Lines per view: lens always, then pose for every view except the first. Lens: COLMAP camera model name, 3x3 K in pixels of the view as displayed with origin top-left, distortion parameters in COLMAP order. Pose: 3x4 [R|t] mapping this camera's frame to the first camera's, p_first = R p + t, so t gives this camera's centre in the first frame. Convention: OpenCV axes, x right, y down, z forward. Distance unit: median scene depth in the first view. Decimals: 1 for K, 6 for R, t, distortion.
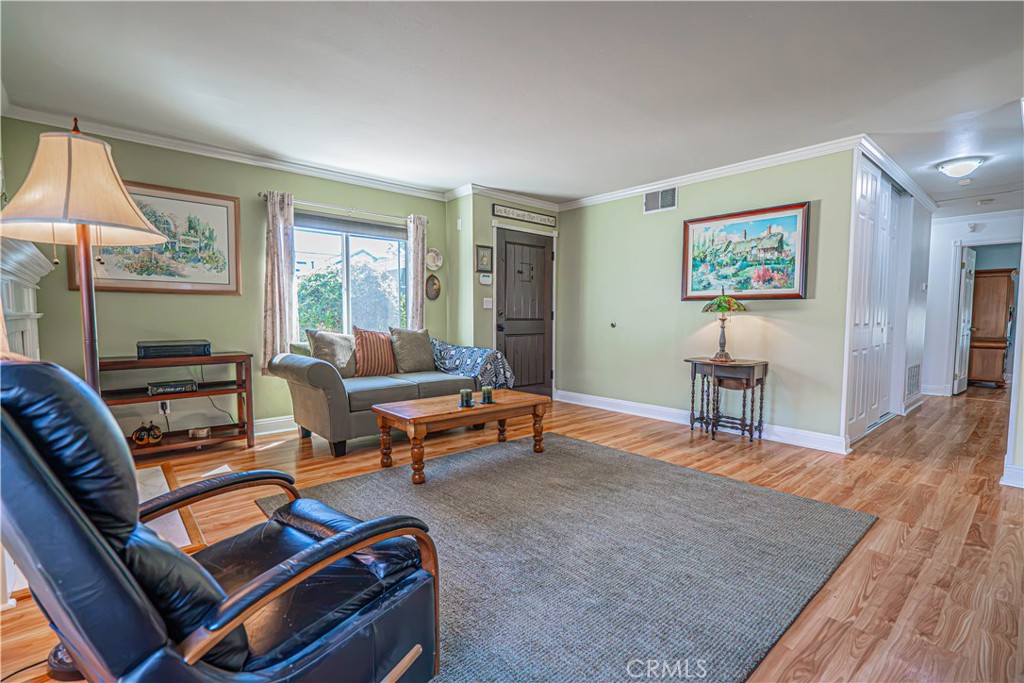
lens RADIAL K [[472.9, 0, 512.0], [0, 472.9, 341.5], [0, 0, 1]] dist [-0.005020, 0.000568]
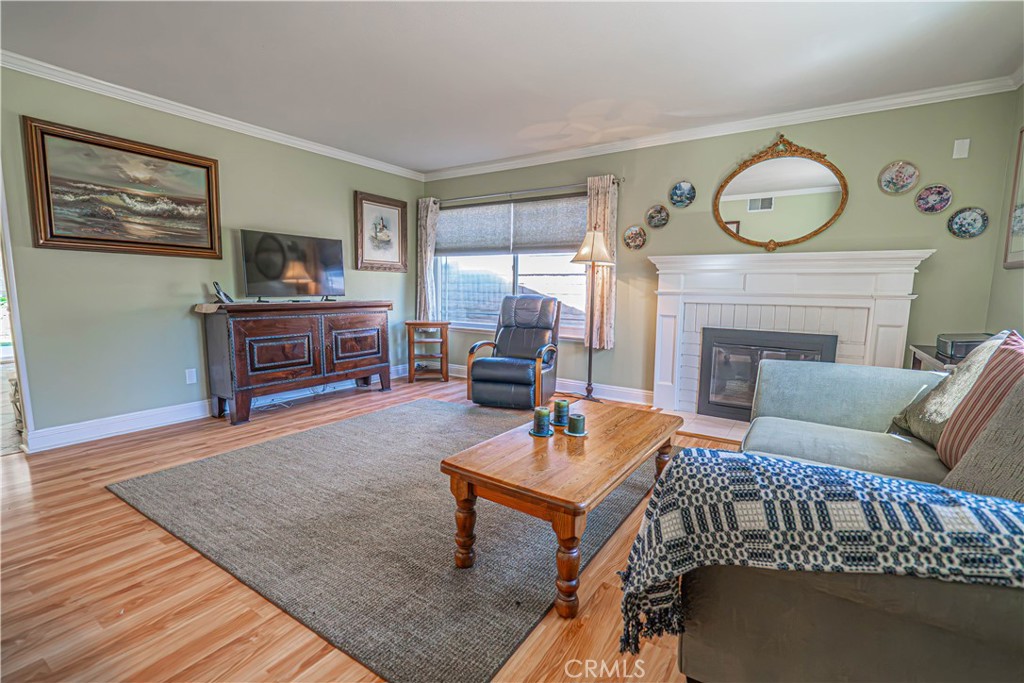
lens RADIAL K [[465.1, 0, 516.7], [0, 465.1, 345.2], [0, 0, 1]] dist [-0.002986, 0.000669]
pose [[-0.964002, 0.016631, -0.265375, 0.117659], [-0.032196, 0.983397, 0.178587, -0.078134], [0.263939, 0.180702, -0.947461, 1.303535]]
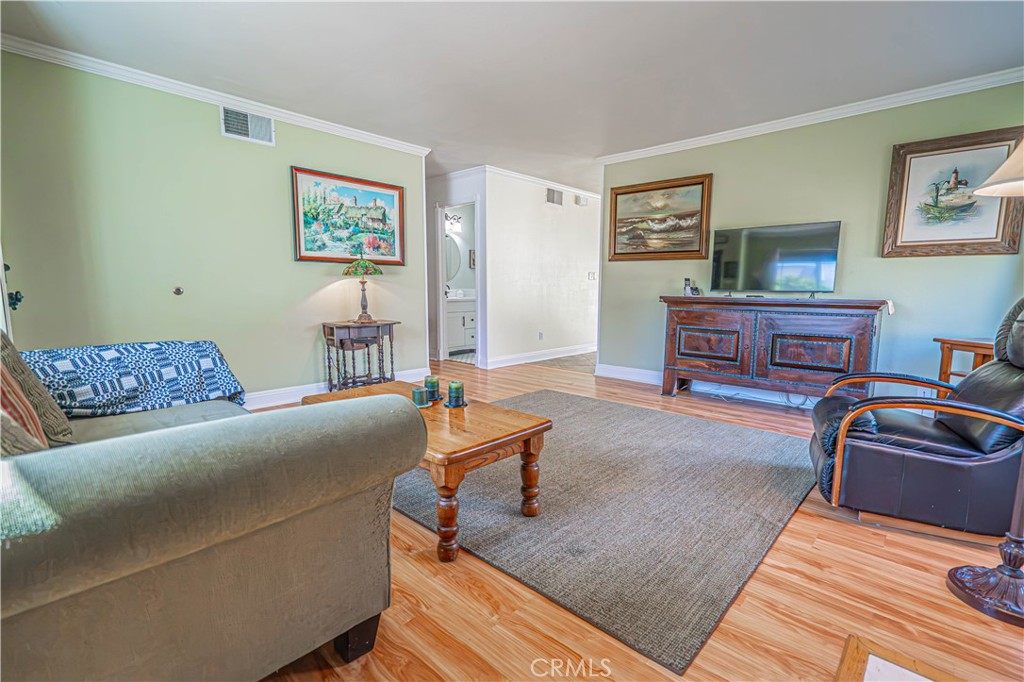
lens RADIAL K [[465.1, 0, 516.7], [0, 465.1, 344.7], [0, 0, 1]] dist [-0.002986, 0.000669]
pose [[-0.096853, -0.126463, 0.987232, -0.616636], [0.050416, 0.989998, 0.131763, -0.029130], [-0.994021, 0.062534, -0.089508, 0.779841]]
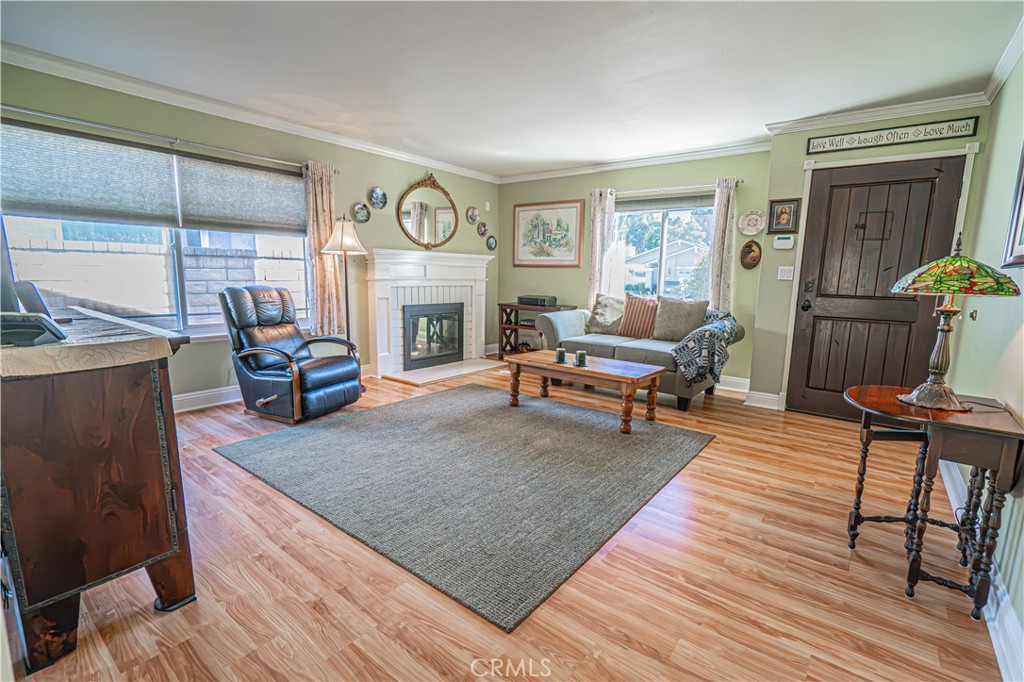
lens RADIAL K [[465.1, 0, 516.7], [0, 465.1, 344.7], [0, 0, 1]] dist [-0.002986, 0.000669]
pose [[0.186514, 0.150350, -0.970880, 0.804630], [-0.076104, 0.987462, 0.138298, -0.047222], [0.979500, 0.048093, 0.195618, 0.539380]]
